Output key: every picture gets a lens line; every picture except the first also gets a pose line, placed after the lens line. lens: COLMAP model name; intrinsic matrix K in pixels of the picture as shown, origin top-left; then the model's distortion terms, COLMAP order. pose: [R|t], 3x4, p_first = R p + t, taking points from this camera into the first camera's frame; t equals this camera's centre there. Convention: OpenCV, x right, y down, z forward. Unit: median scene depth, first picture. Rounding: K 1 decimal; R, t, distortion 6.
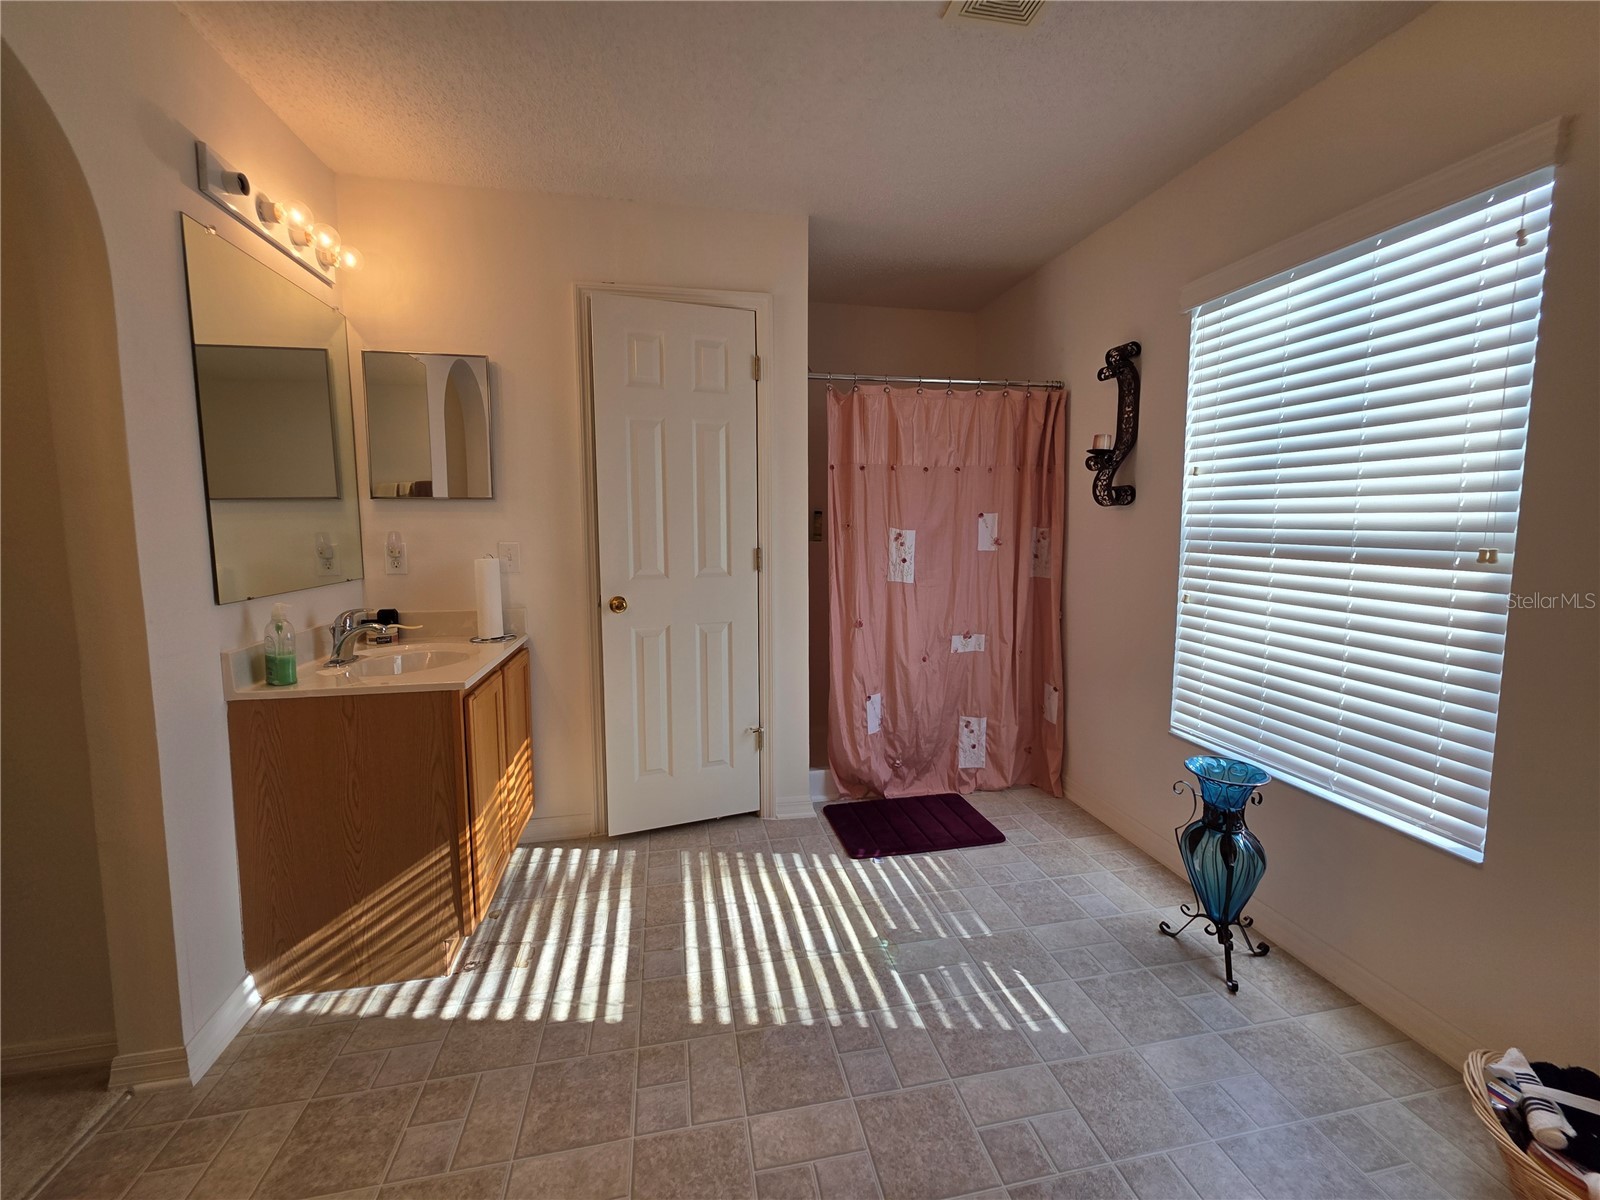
lens RADIAL K [[641.4, 0, 794.4], [0, 641.4, 572.0], [0, 0, 1]] dist [0.002591, -0.000126]
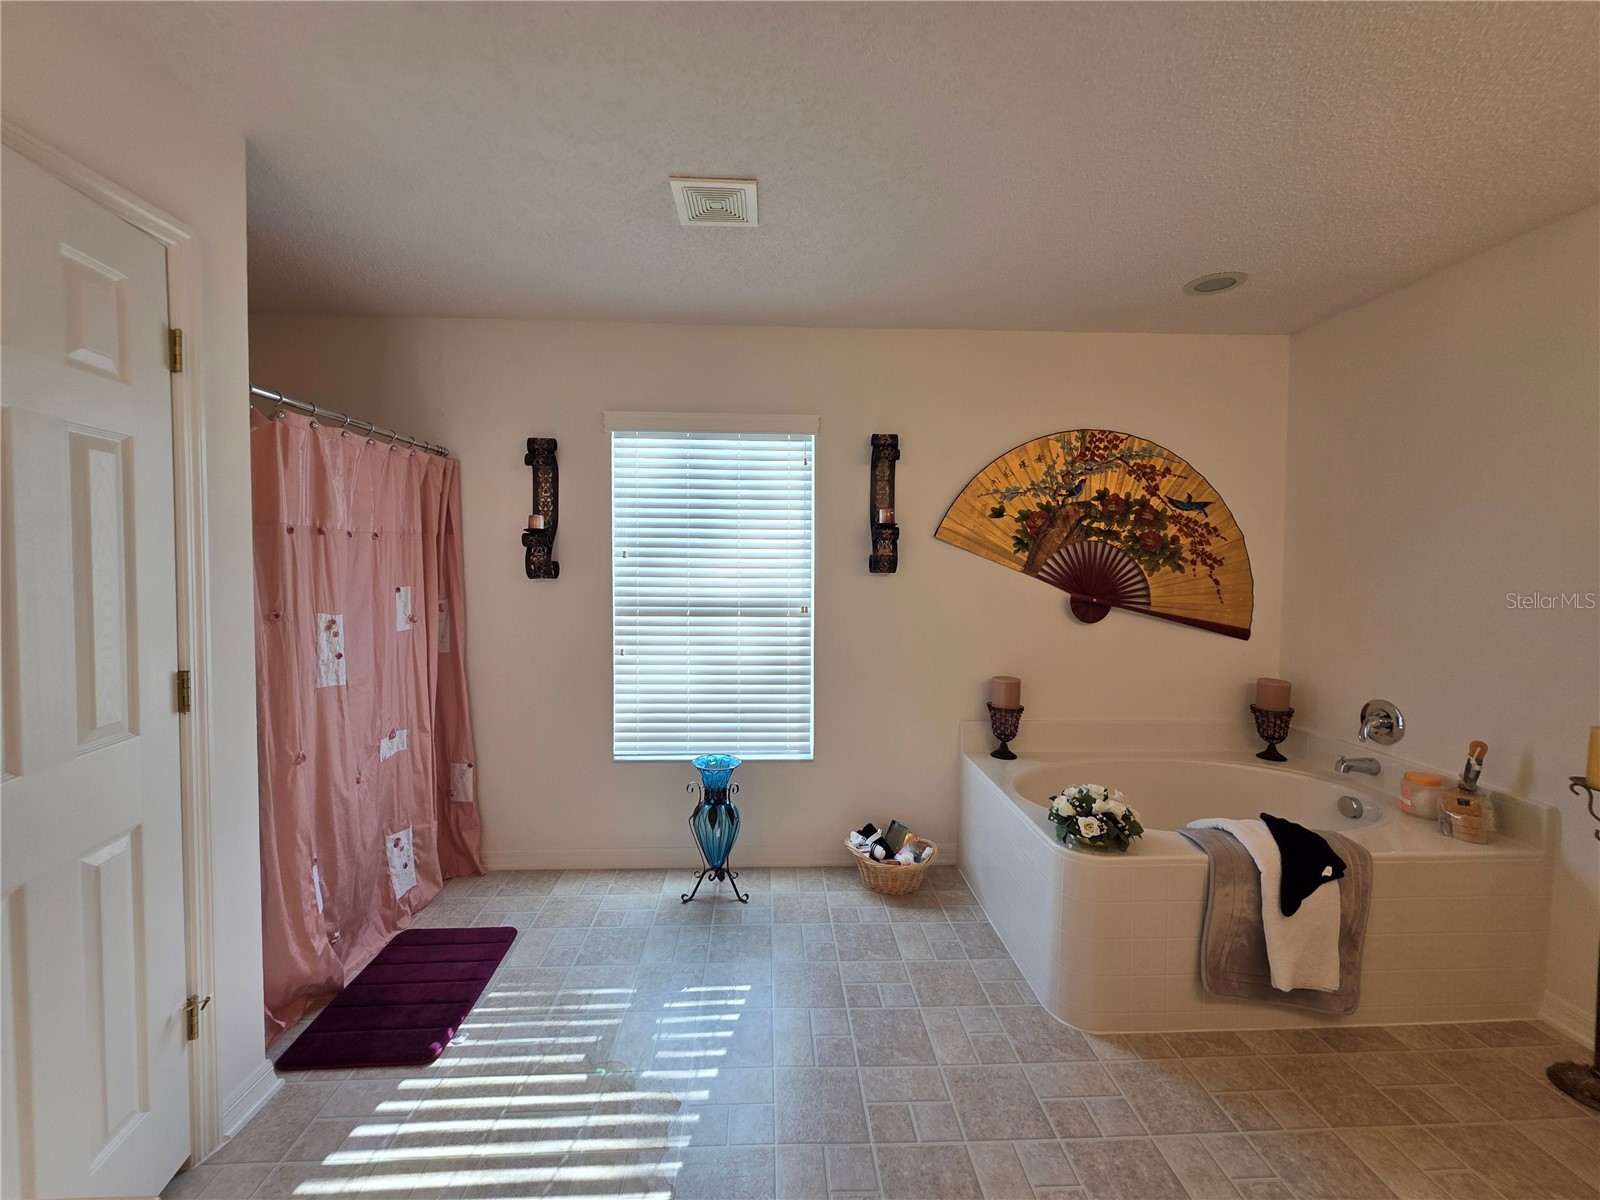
lens RADIAL K [[634.9, 0, 792.6], [0, 634.9, 570.4], [0, 0, 1]] dist [-0.000441, -0.000141]
pose [[0.147009, -0.013881, 0.989038, -0.529150], [0.072856, 0.997337, 0.003168, -0.089476], [-0.986448, 0.071591, 0.147629, 0.406127]]
